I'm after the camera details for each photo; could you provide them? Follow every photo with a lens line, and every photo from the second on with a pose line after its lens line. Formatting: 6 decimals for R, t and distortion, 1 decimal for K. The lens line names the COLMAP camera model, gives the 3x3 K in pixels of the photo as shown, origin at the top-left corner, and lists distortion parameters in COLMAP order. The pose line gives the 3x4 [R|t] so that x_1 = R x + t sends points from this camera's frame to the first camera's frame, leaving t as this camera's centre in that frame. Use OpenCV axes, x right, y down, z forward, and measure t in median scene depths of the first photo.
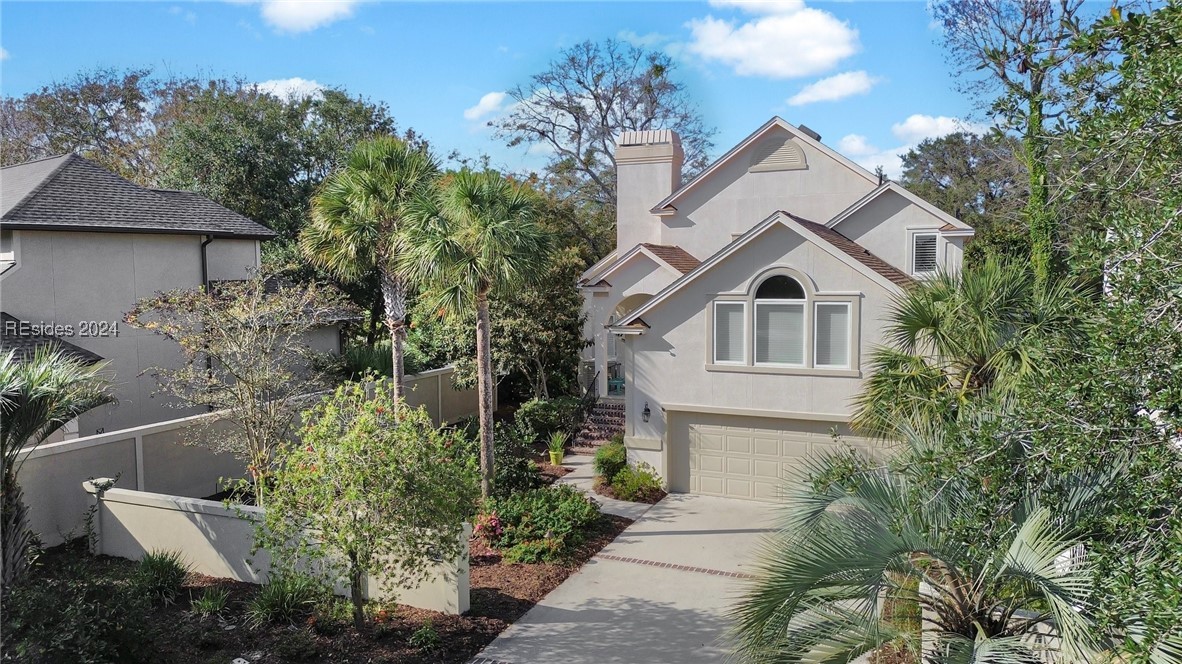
lens RADIAL K [[837.9, 0, 591.2], [0, 837.9, 420.5], [0, 0, 1]] dist [0.003479, 0.076795]
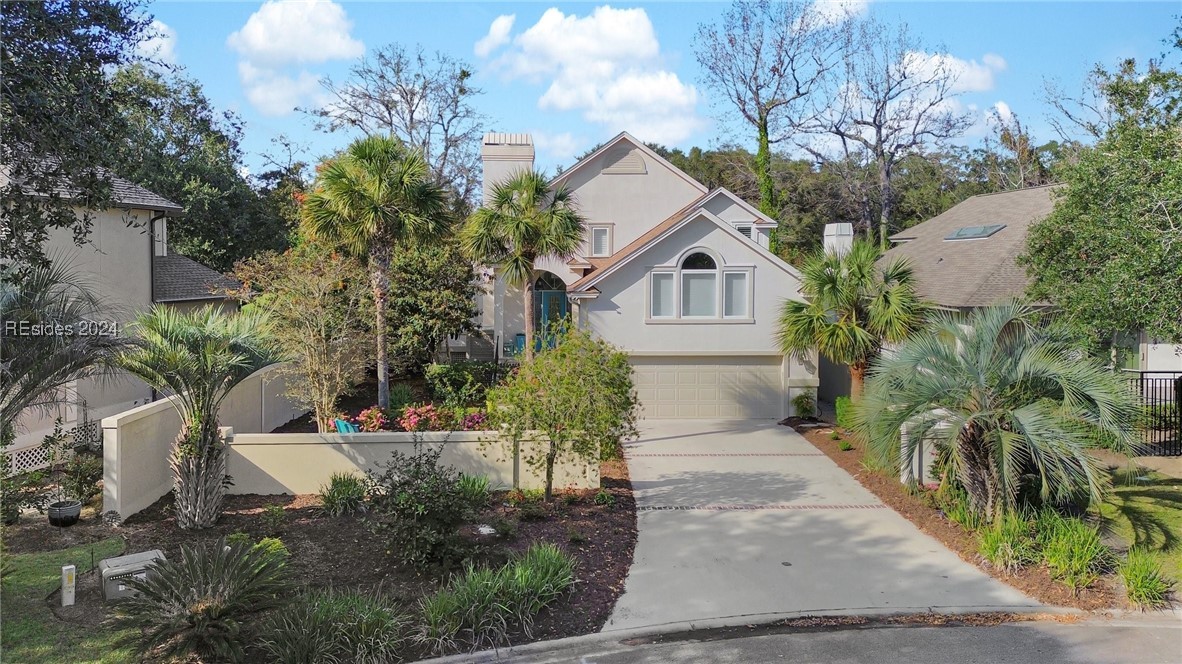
lens RADIAL K [[891.9, 0, 589.2], [0, 891.9, 358.5], [0, 0, 1]] dist [0.094628, -0.099805]
pose [[0.908305, -0.042095, 0.416186, -0.551249], [0.070268, 0.996140, -0.052601, 0.065750], [-0.412365, 0.077022, 0.907757, -0.252525]]
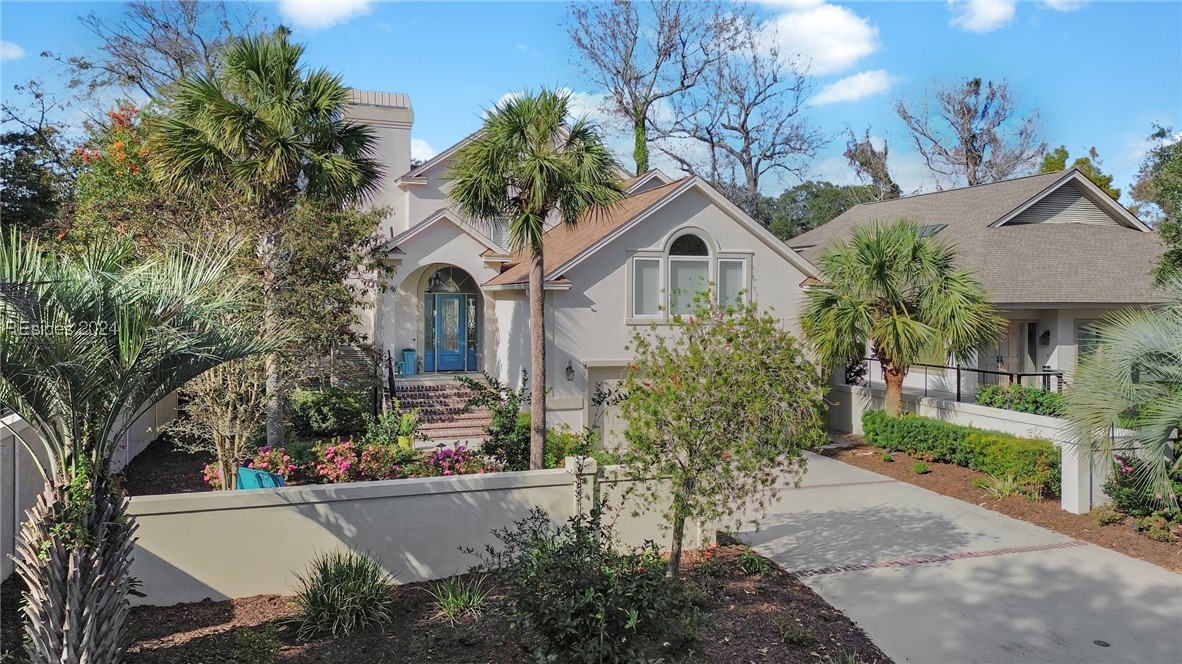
lens RADIAL K [[891.9, 0, 589.2], [0, 891.9, 358.5], [0, 0, 1]] dist [0.094628, -0.099805]
pose [[0.741708, -0.035515, 0.669782, -0.648051], [0.111850, 0.991164, -0.071304, 0.056188], [-0.661331, 0.127802, 0.739126, 0.233333]]
